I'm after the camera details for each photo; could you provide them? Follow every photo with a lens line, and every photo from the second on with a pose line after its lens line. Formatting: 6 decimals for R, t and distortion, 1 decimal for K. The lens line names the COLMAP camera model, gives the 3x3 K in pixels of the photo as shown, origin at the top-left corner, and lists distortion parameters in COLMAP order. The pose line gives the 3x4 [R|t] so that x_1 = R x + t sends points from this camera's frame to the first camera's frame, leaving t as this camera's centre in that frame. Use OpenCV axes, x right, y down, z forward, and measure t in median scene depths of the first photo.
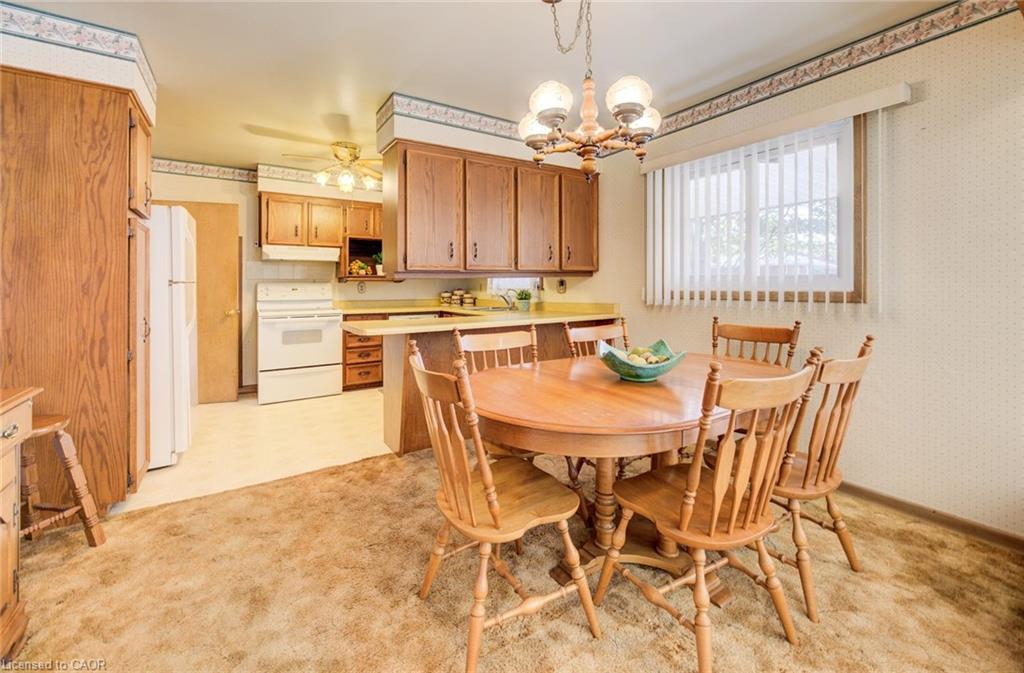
lens RADIAL K [[422.5, 0, 512.3], [0, 422.5, 289.5], [0, 0, 1]] dist [-0.003111, 0.000081]
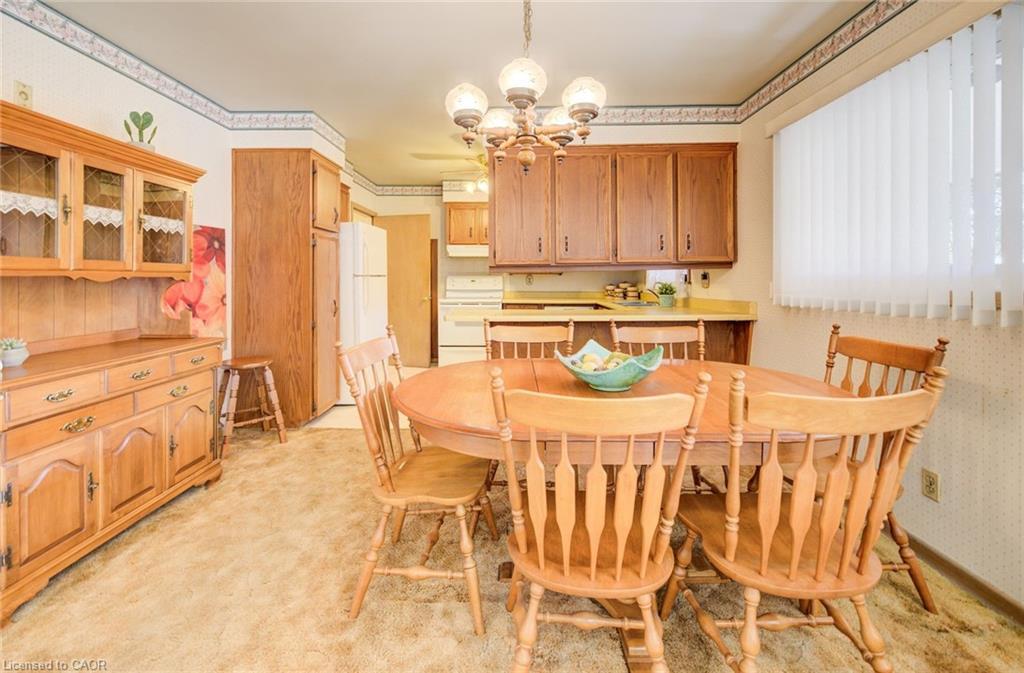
lens RADIAL K [[421.8, 0, 508.5], [0, 421.8, 280.2], [0, 0, 1]] dist [0.001278, 0.000197]
pose [[0.834422, 0.006945, -0.551083, 0.256405], [-0.007828, 0.999969, 0.000749, -0.004226], [0.551071, 0.003689, 0.834450, 0.063569]]
